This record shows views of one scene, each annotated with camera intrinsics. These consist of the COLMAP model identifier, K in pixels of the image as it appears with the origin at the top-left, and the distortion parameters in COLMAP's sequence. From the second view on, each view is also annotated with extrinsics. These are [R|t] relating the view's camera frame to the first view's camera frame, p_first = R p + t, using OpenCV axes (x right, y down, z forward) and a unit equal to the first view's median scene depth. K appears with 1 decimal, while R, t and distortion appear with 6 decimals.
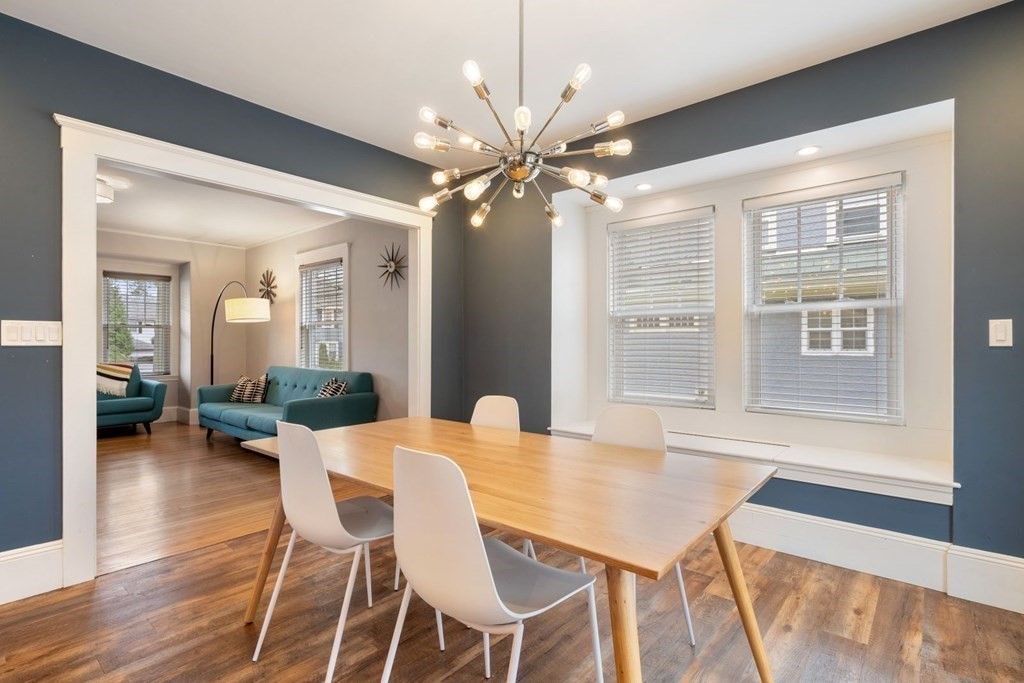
lens RADIAL K [[495.0, 0, 505.5], [0, 495.0, 340.7], [0, 0, 1]] dist [-0.000490, -0.000400]
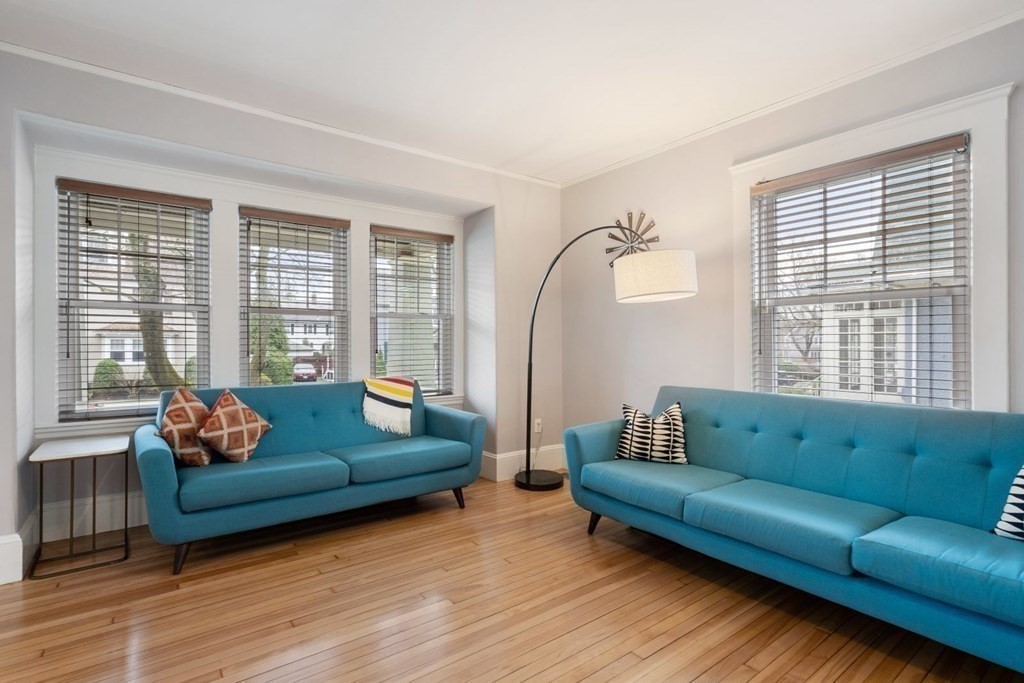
lens RADIAL K [[495.0, 0, 505.5], [0, 495.0, 340.7], [0, 0, 1]] dist [-0.000490, -0.000400]
pose [[0.976688, -0.004502, -0.214618, -0.532567], [0.004540, 0.999990, -0.000316, 0.002201], [0.214618, -0.000666, 0.976698, 0.453395]]
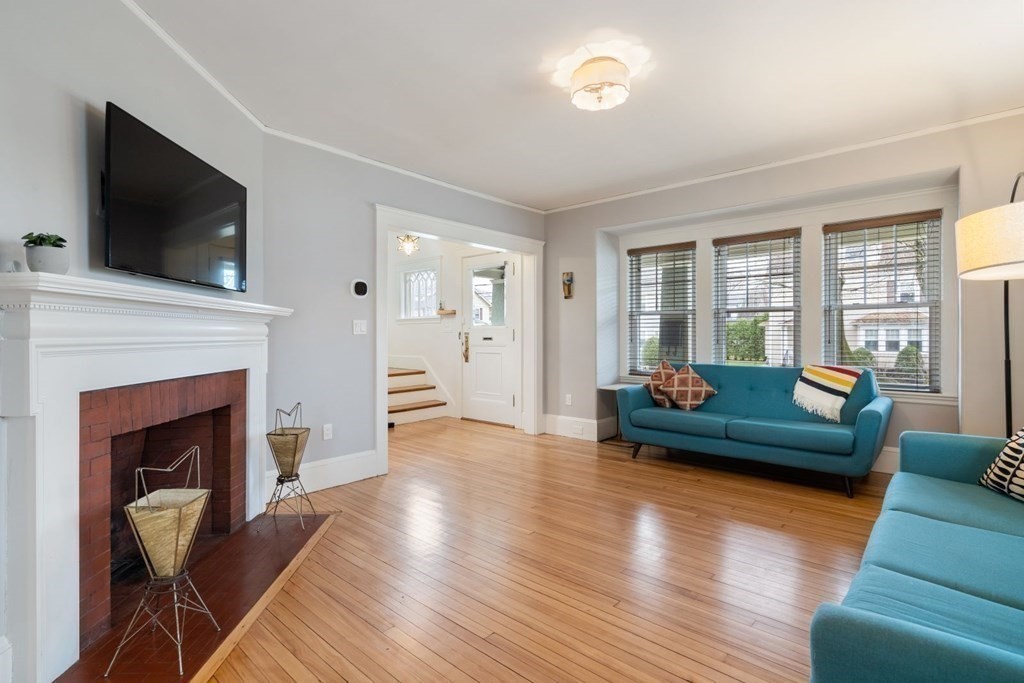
lens RADIAL K [[485.3, 0, 508.8], [0, 485.3, 335.7], [0, 0, 1]] dist [0.000045, 0.000785]
pose [[-0.008318, 0.000505, -0.999965, -0.165053], [0.007676, 0.999970, 0.000441, 0.002904], [0.999936, -0.007672, -0.008321, 0.598071]]
